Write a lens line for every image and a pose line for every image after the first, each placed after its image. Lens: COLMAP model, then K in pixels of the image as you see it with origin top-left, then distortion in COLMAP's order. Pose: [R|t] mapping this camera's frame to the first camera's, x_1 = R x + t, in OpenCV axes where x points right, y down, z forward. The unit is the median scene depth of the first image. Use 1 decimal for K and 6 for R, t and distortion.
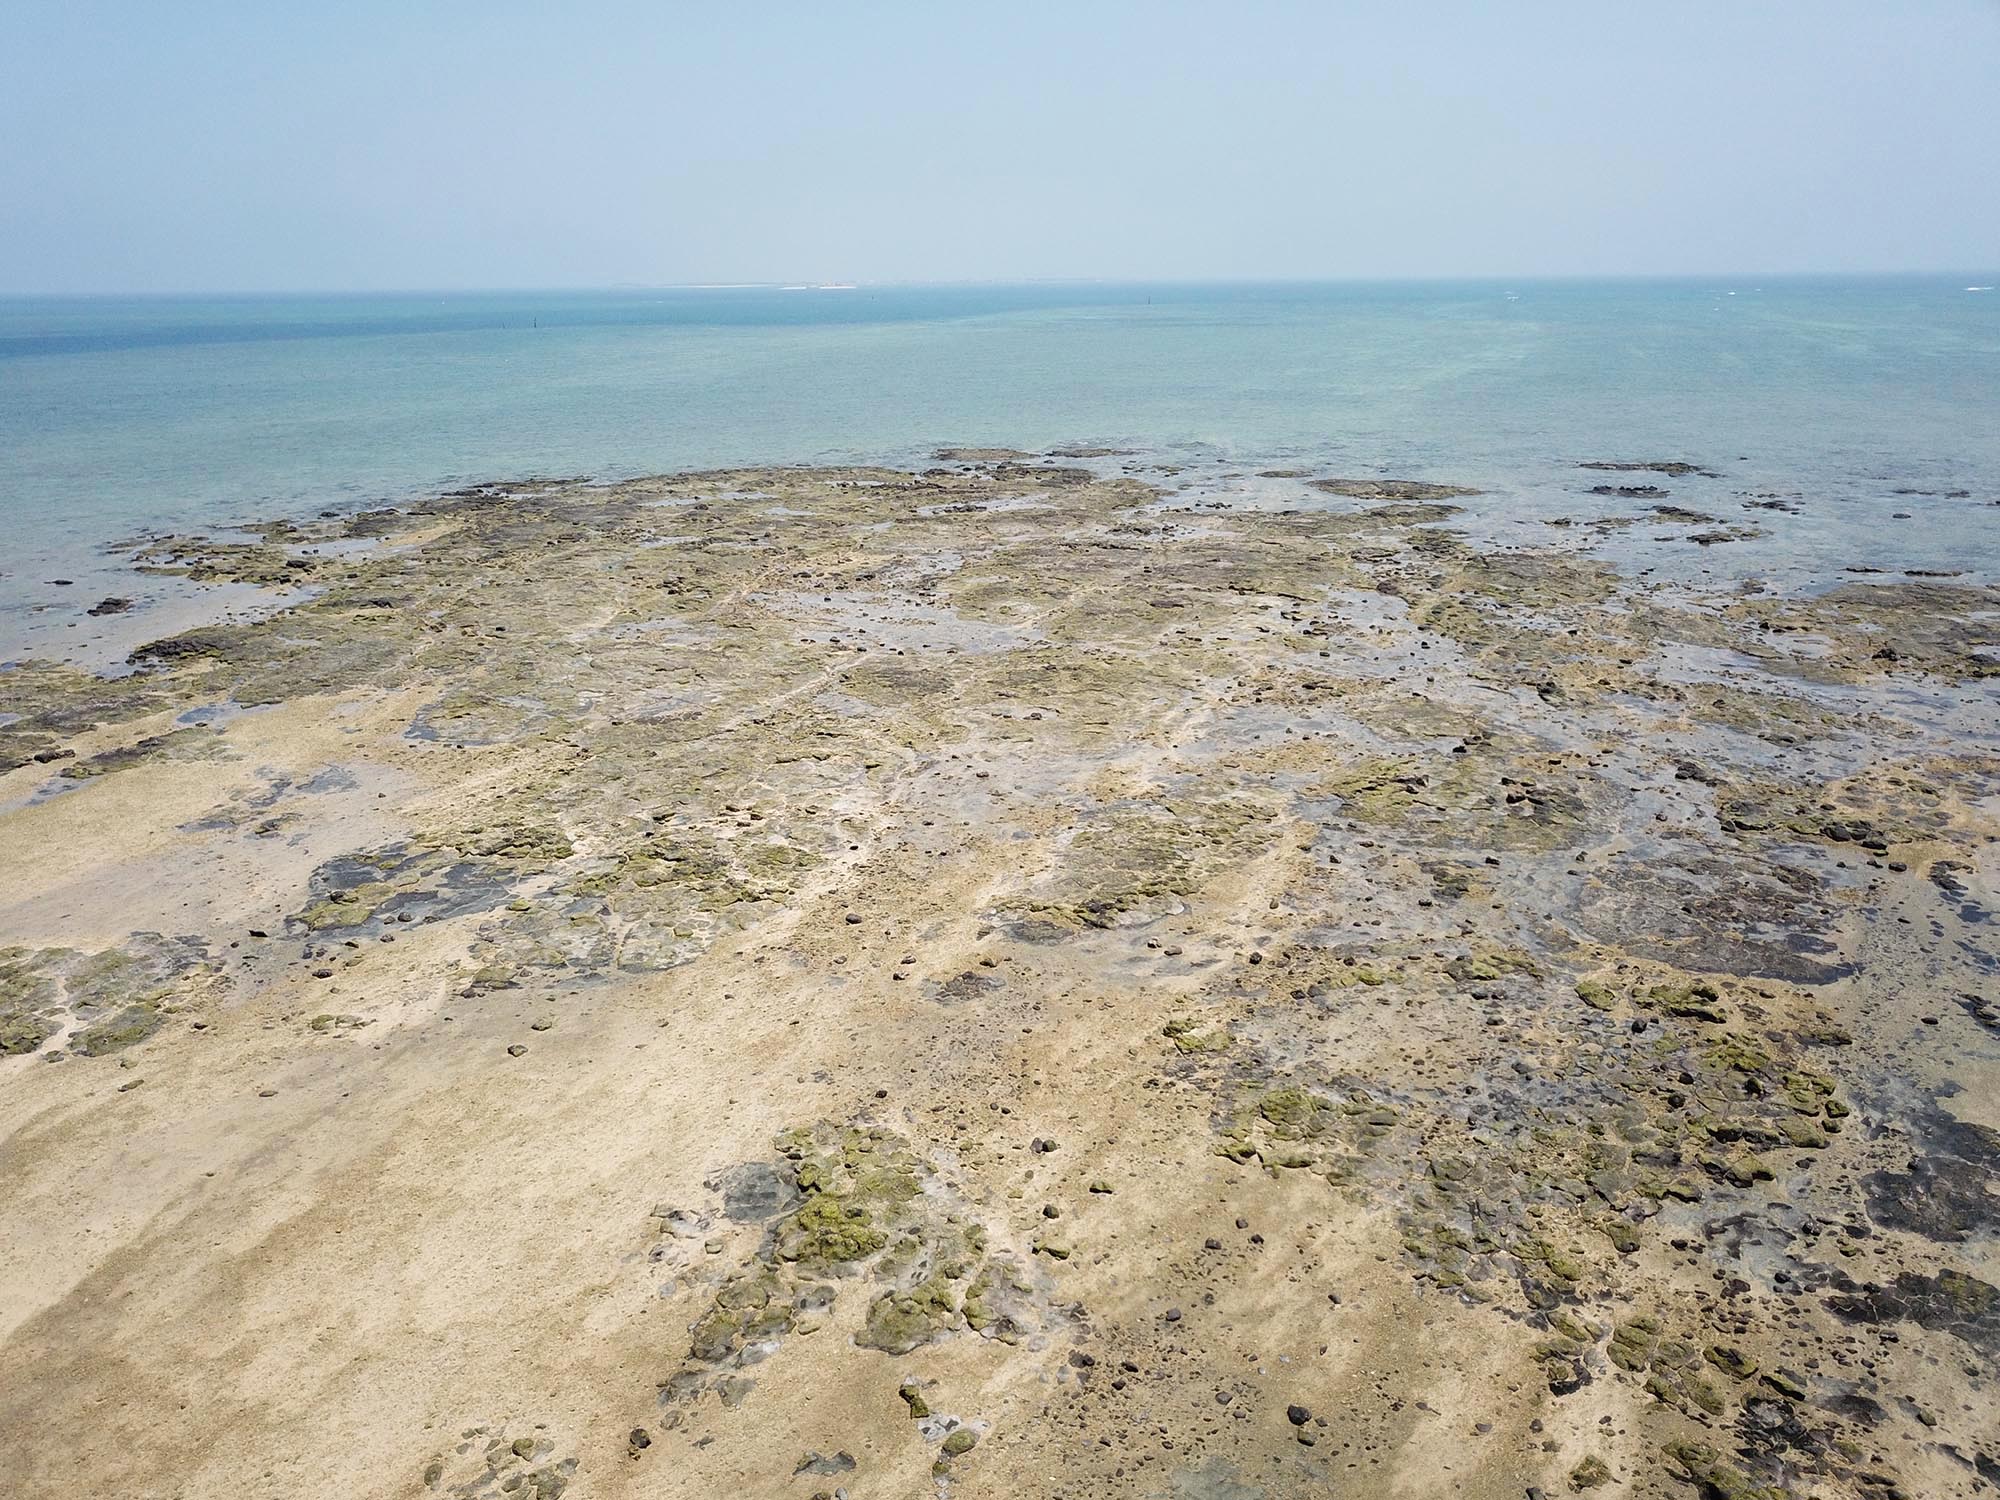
lens RADIAL K [[1526.1, 0, 986.4], [0, 1526.1, 749.2], [0, 0, 1]] dist [0.015722, -0.011697]
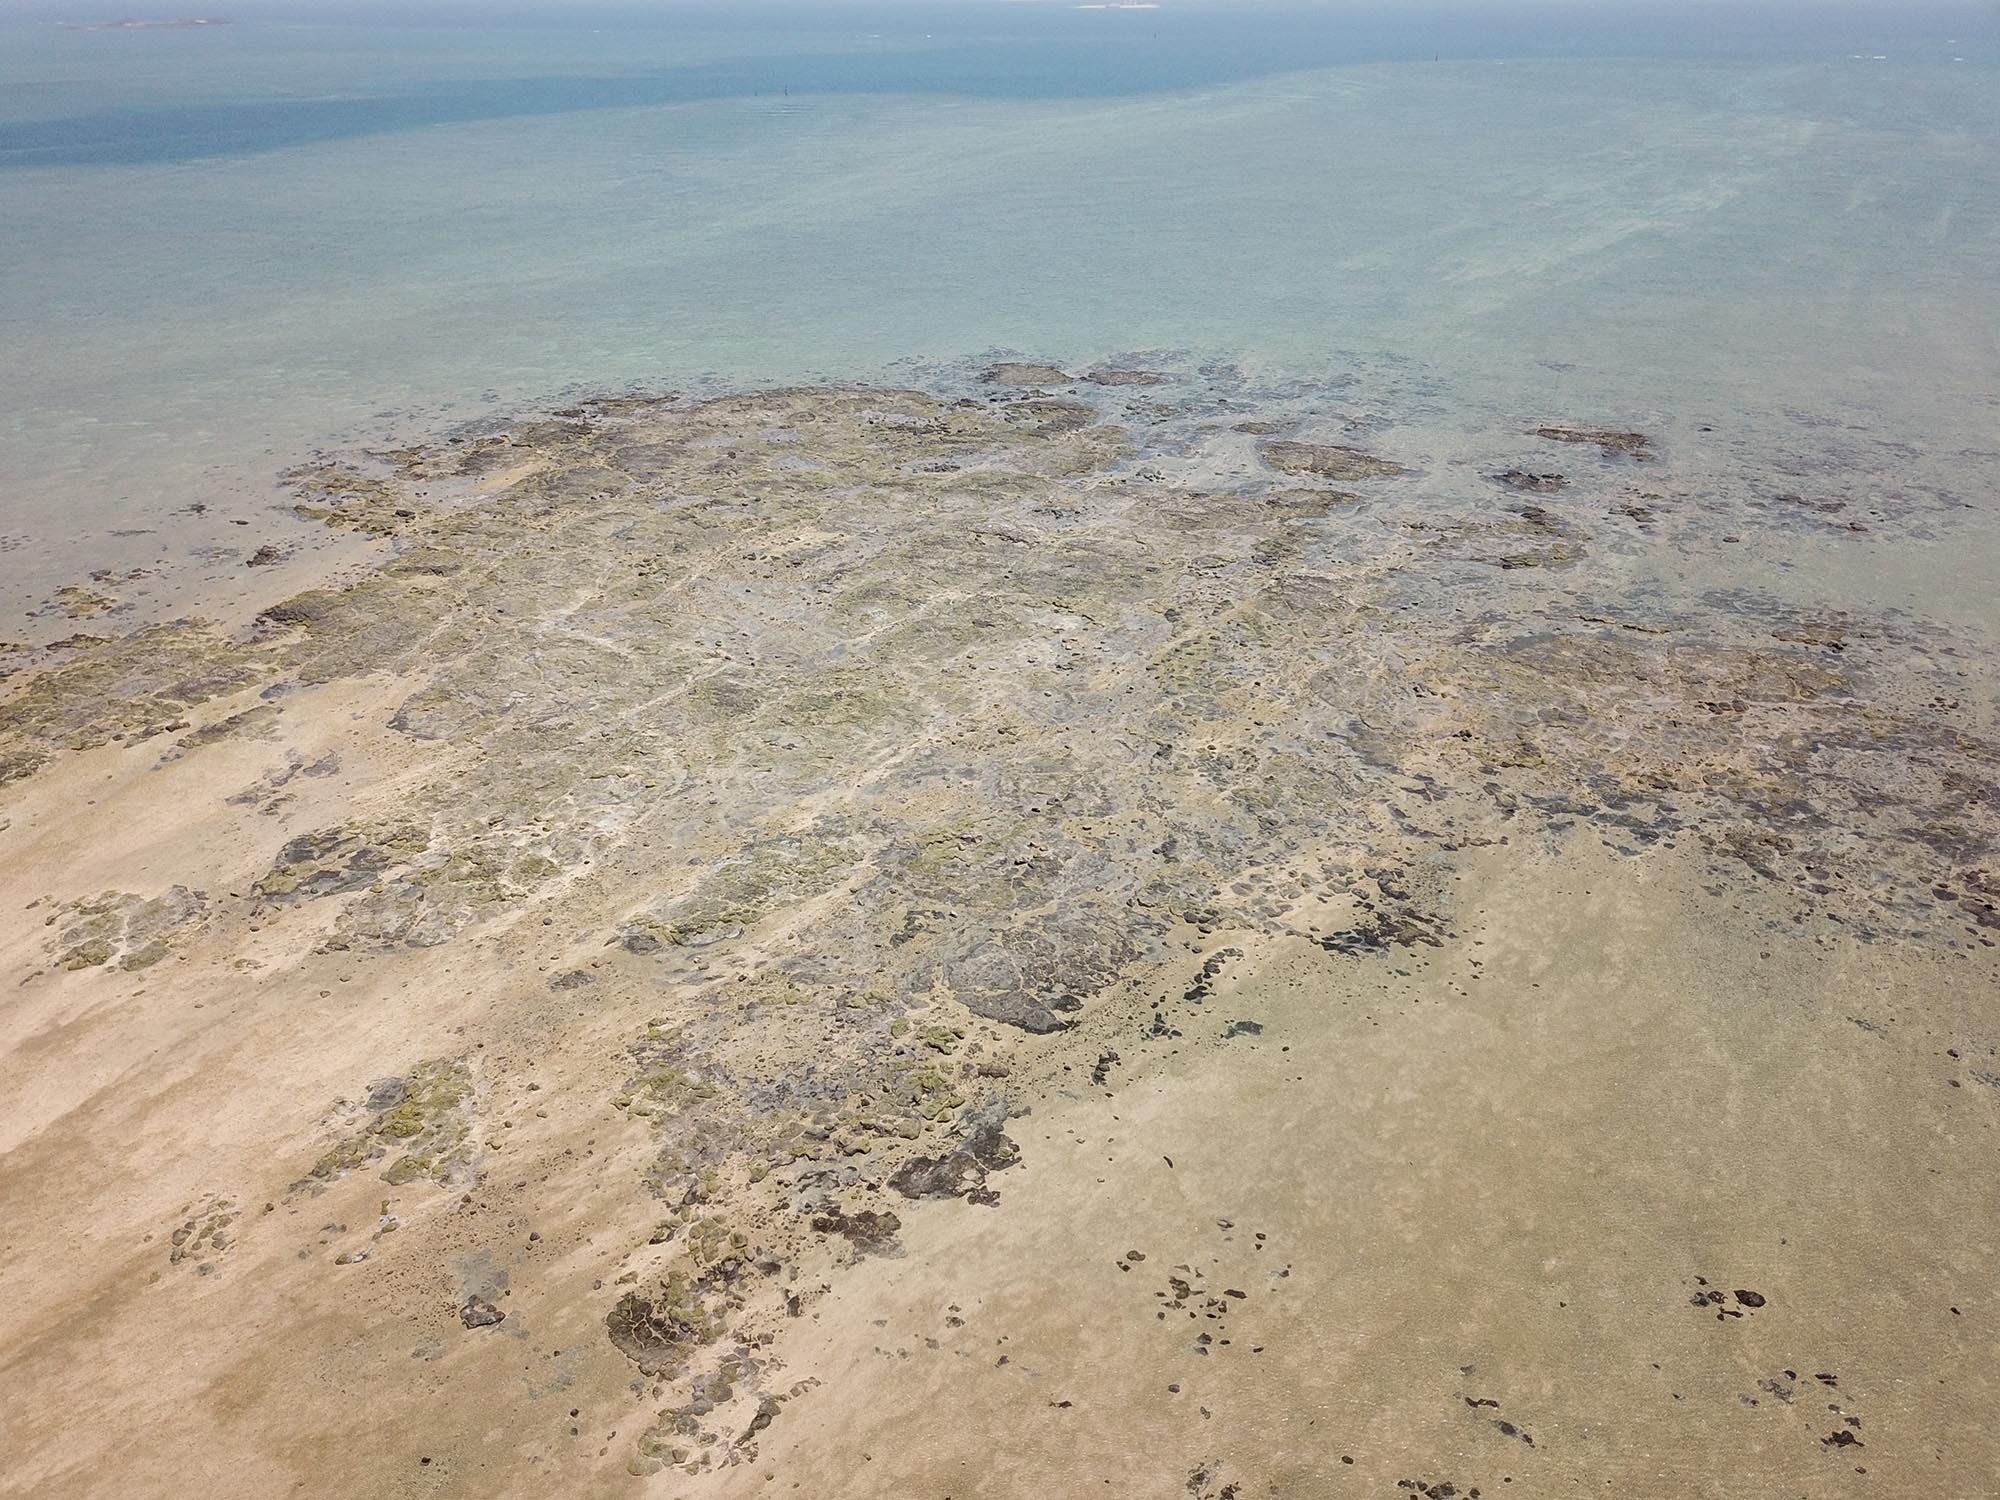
lens RADIAL K [[1526.1, 0, 995.6], [0, 1526.1, 756.5], [0, 0, 1]] dist [0.015722, -0.011697]
pose [[0.982562, 0.093380, -0.160786, 0.599876], [-0.064551, 0.982270, 0.176007, -0.365322], [0.174371, -0.162559, 0.971169, -0.502570]]
